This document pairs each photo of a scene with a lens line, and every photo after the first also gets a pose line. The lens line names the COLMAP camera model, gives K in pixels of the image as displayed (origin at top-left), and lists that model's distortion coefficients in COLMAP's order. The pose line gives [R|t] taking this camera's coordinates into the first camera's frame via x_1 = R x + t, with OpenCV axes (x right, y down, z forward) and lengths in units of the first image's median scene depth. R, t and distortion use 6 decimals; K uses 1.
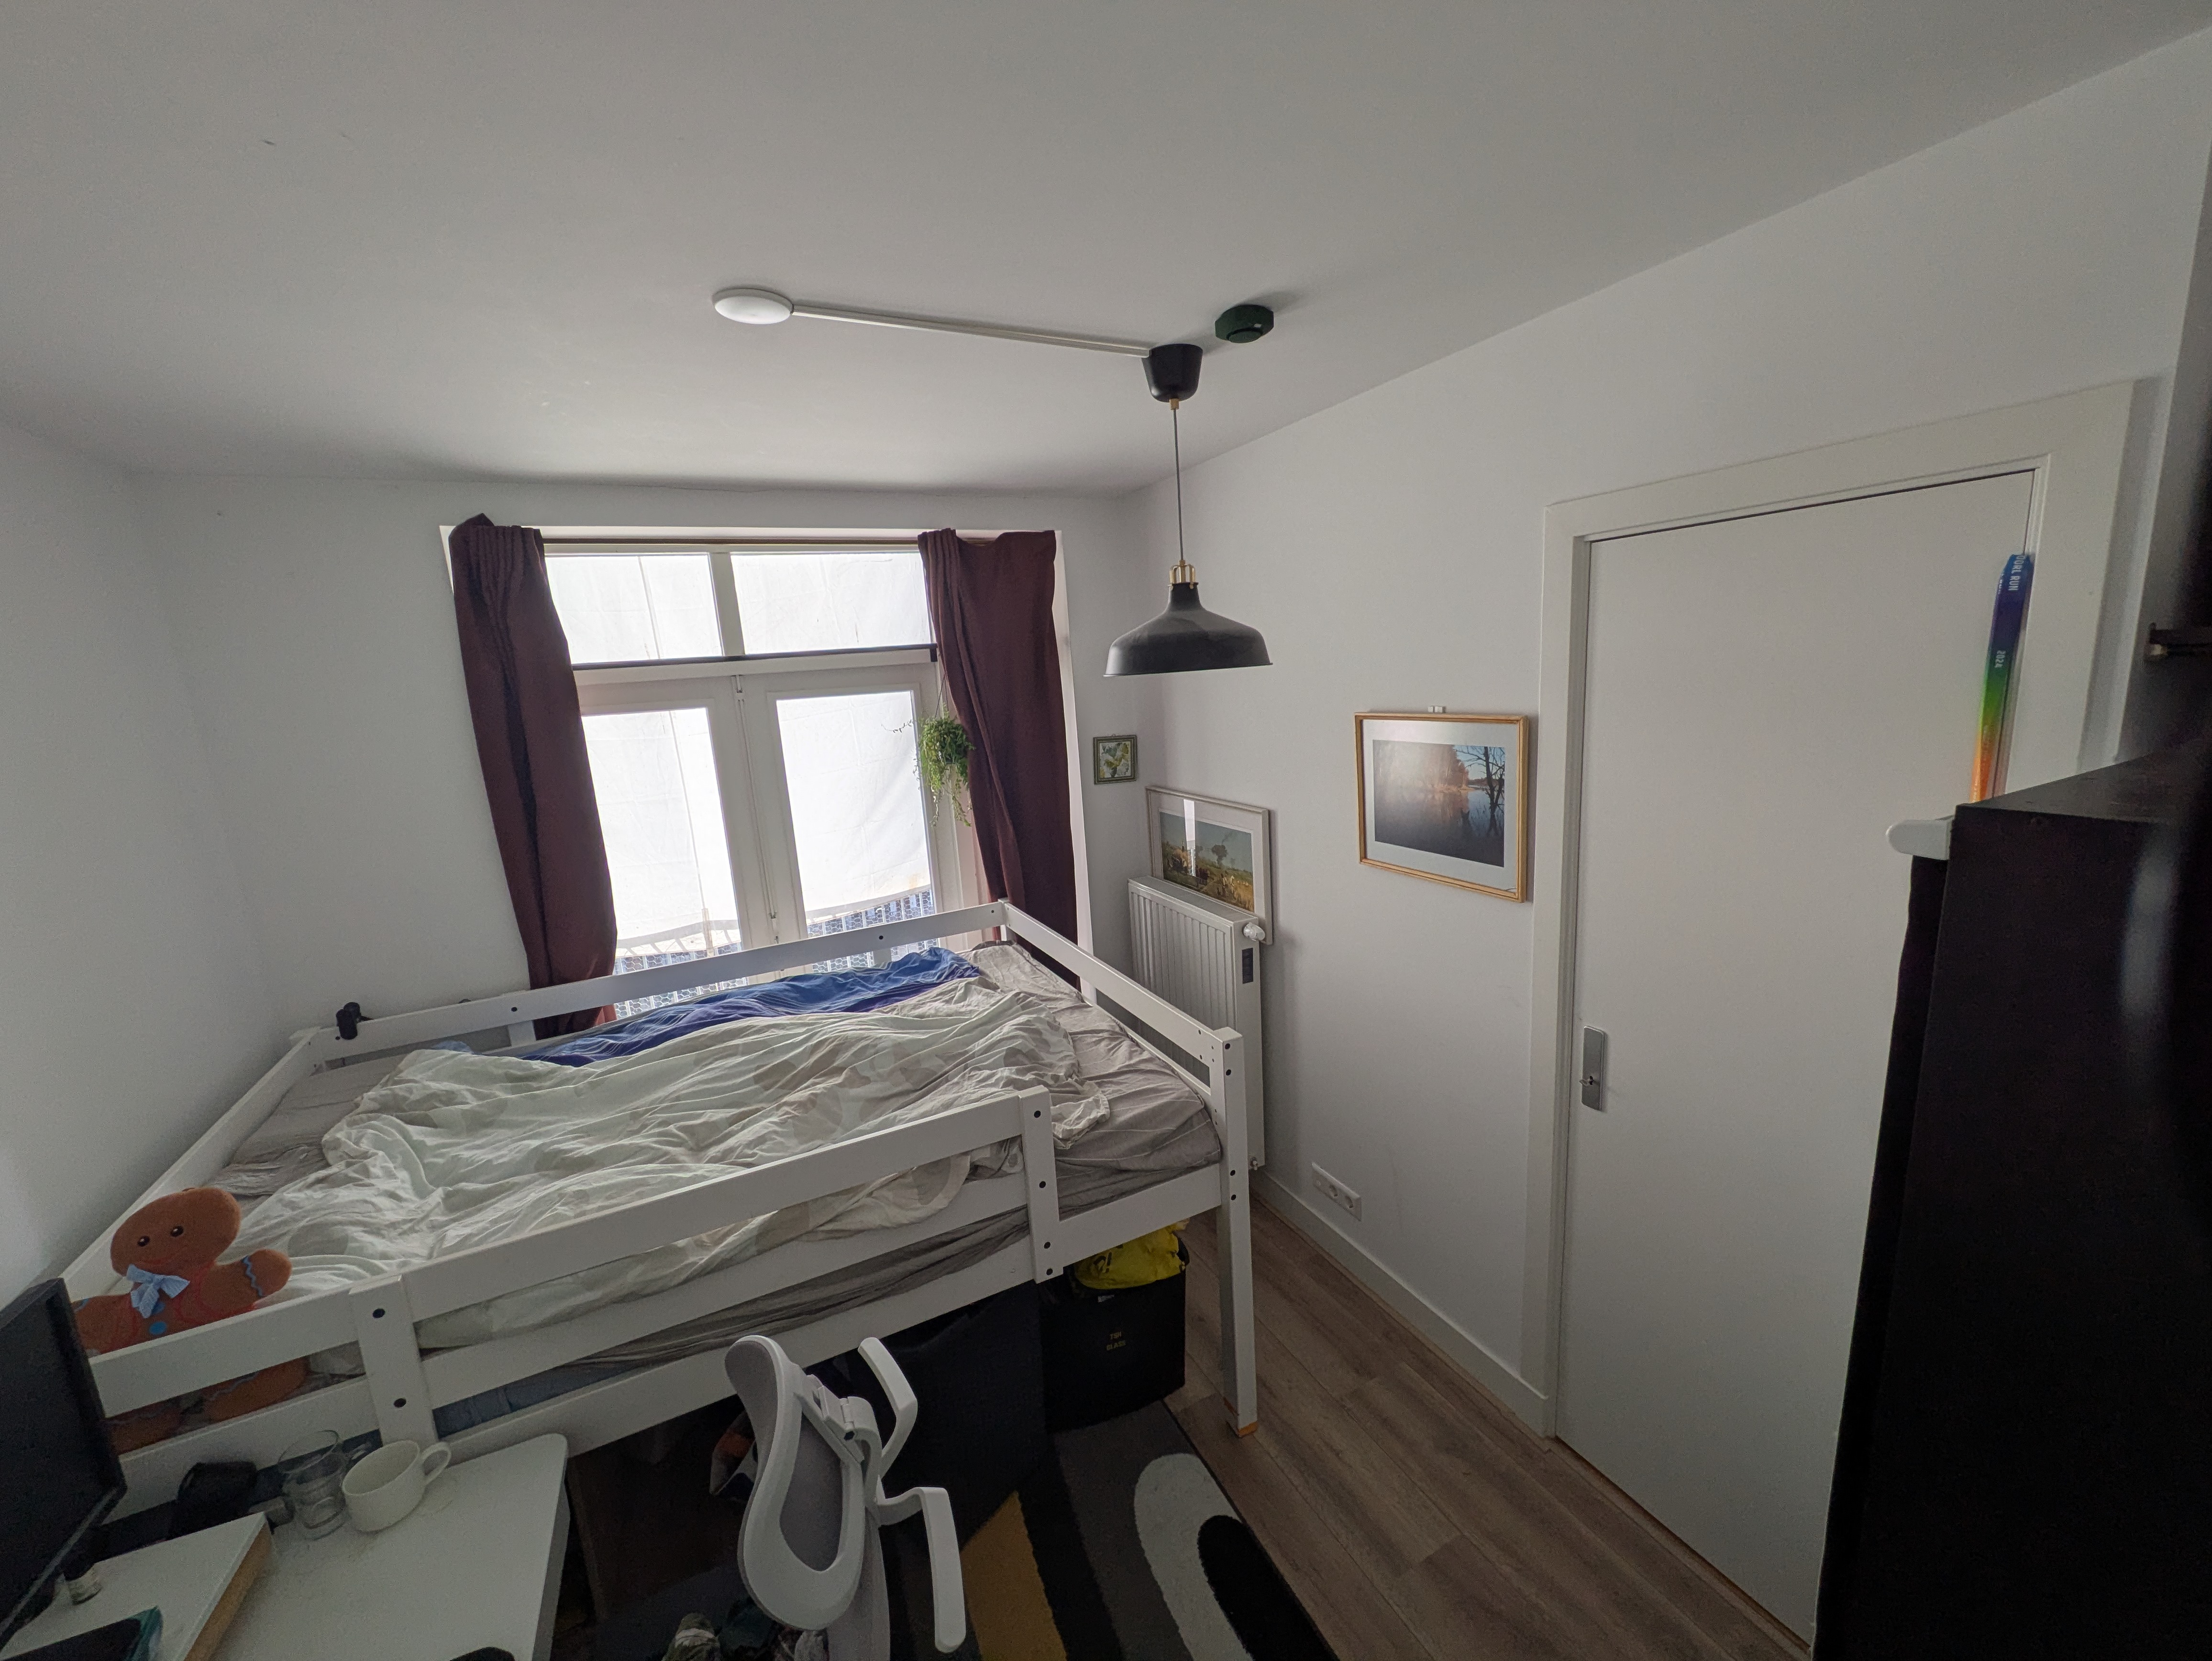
lens RADIAL K [[870.0, 0, 1106.0], [0, 870.0, 829.9], [0, 0, 1]] dist [-0.004489, -0.000288]
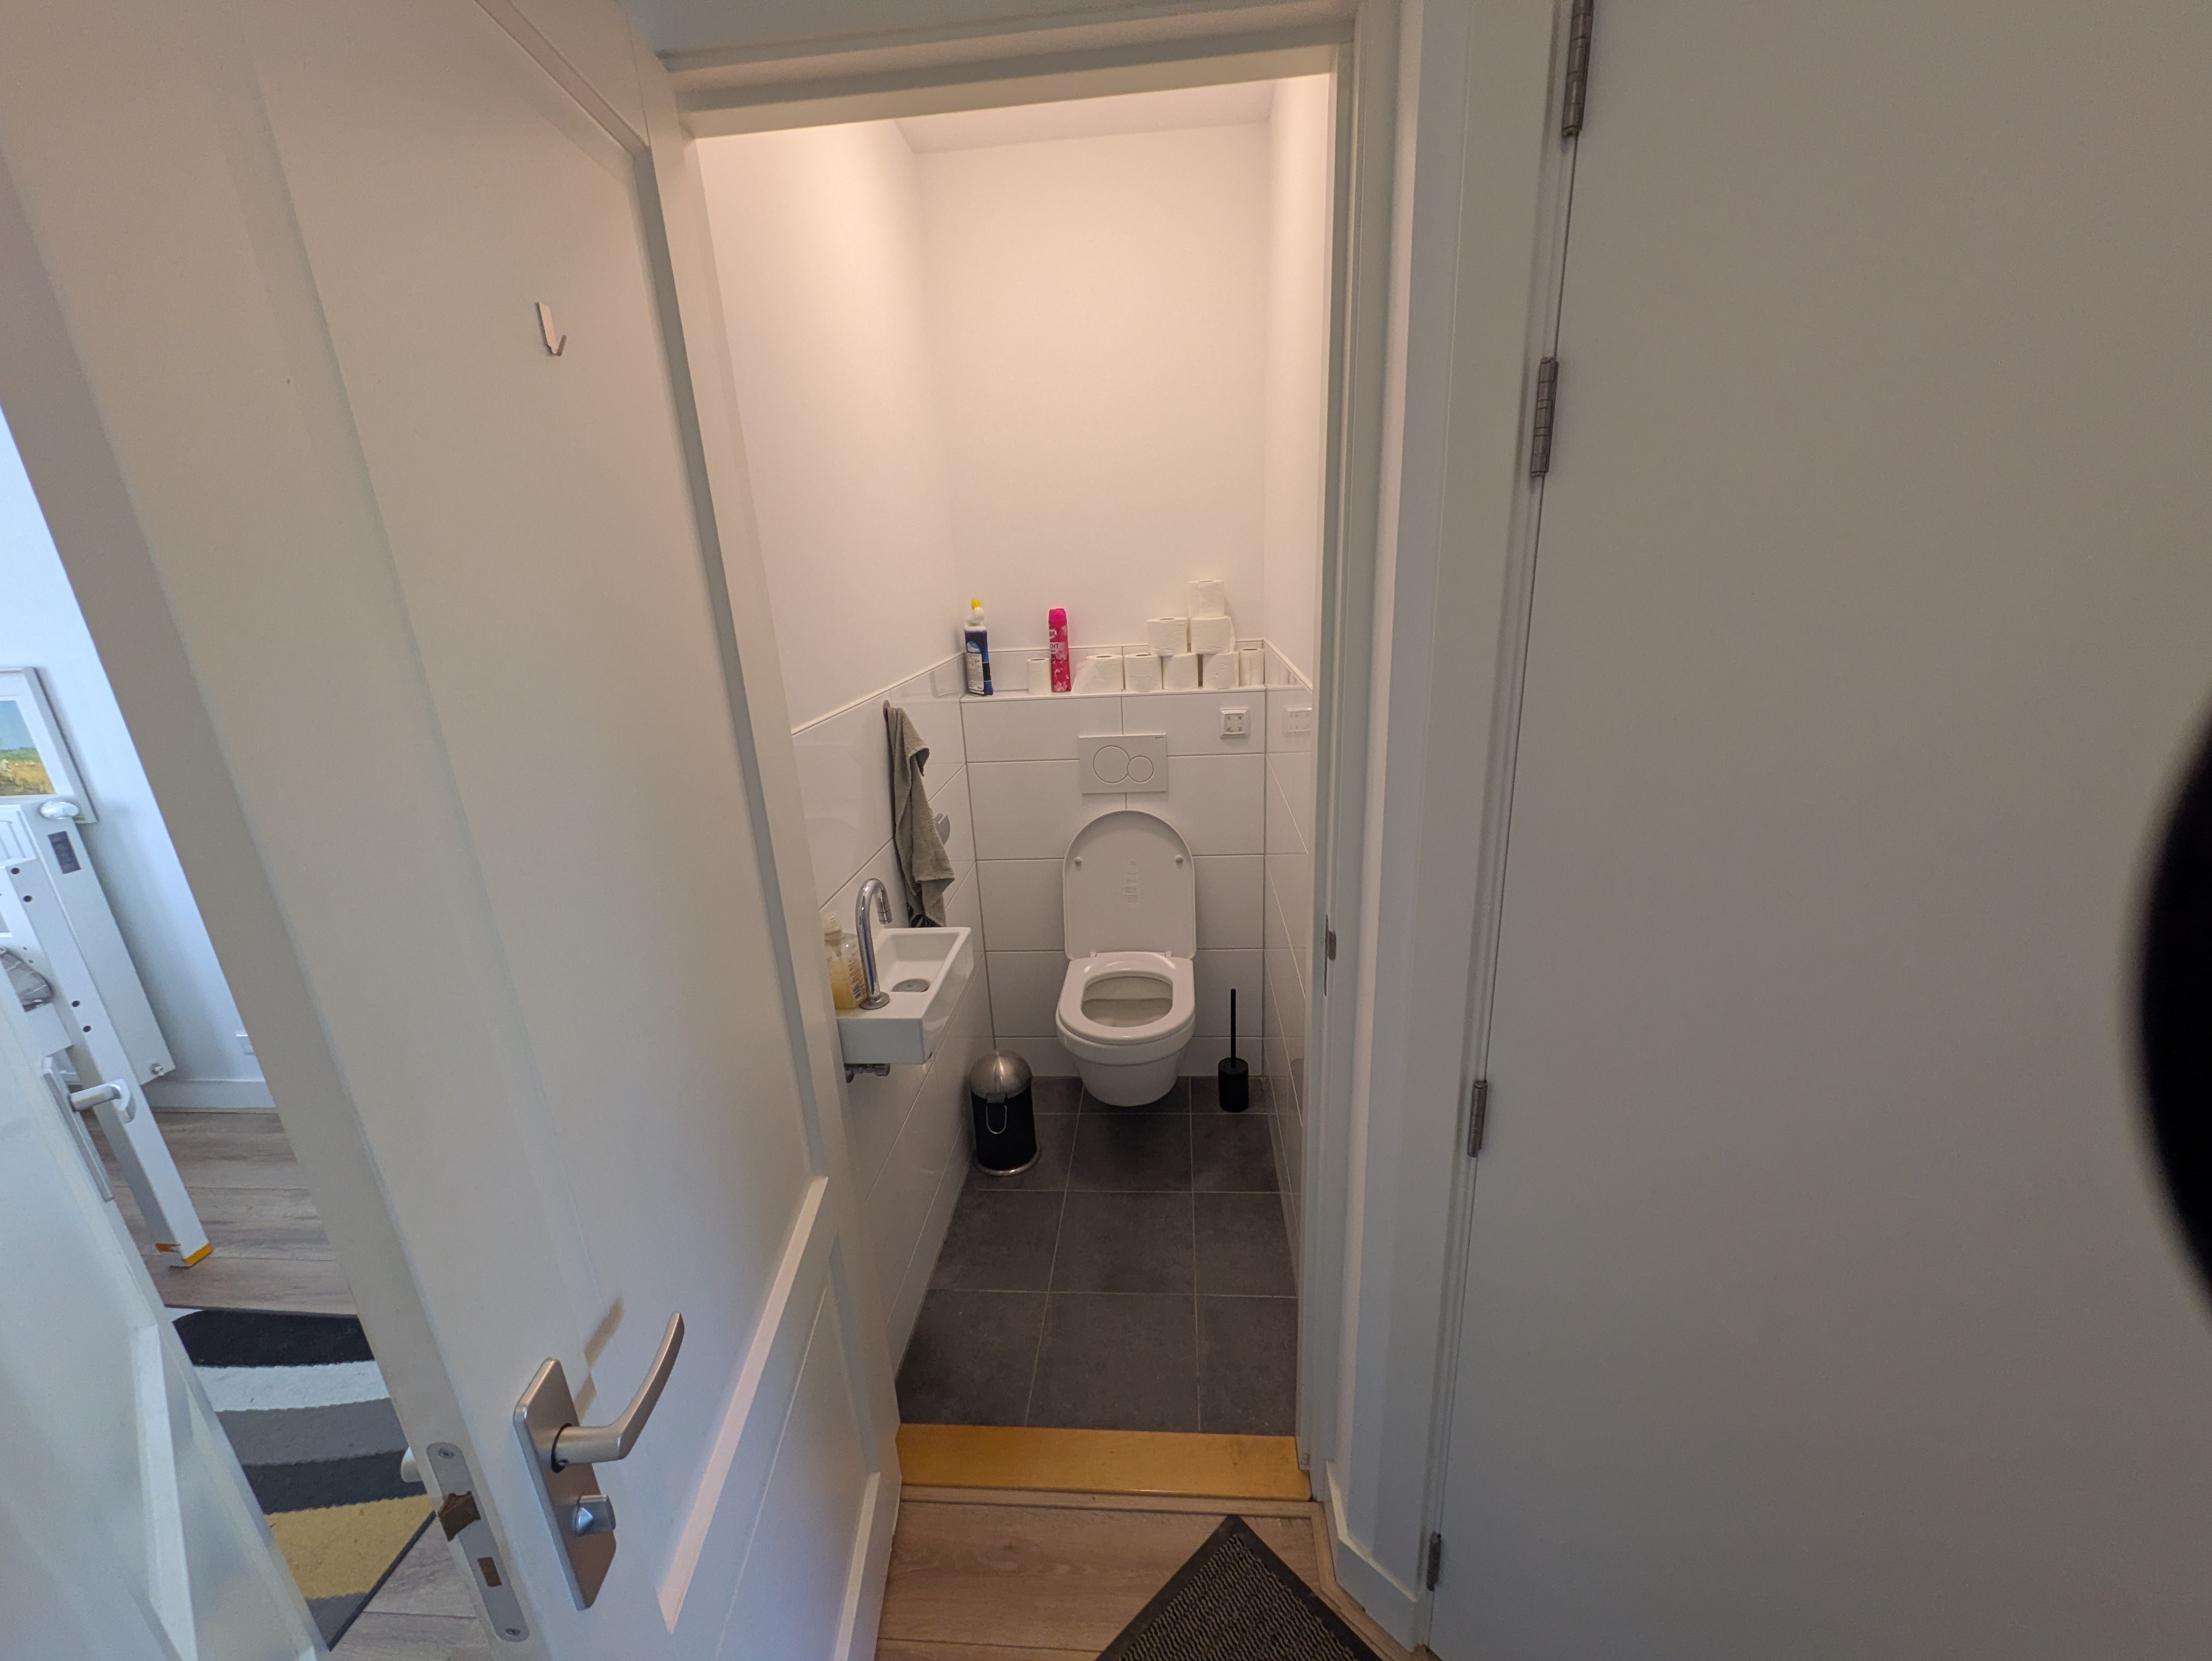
lens RADIAL K [[870.0, 0, 1105.9], [0, 870.0, 831.4], [0, 0, 1]] dist [-0.004489, -0.000288]
pose [[0.516291, -0.221486, 0.827277, -0.009512], [0.178787, 0.972570, 0.148806, 0.196337], [-0.837543, 0.071079, 0.541728, -0.347890]]
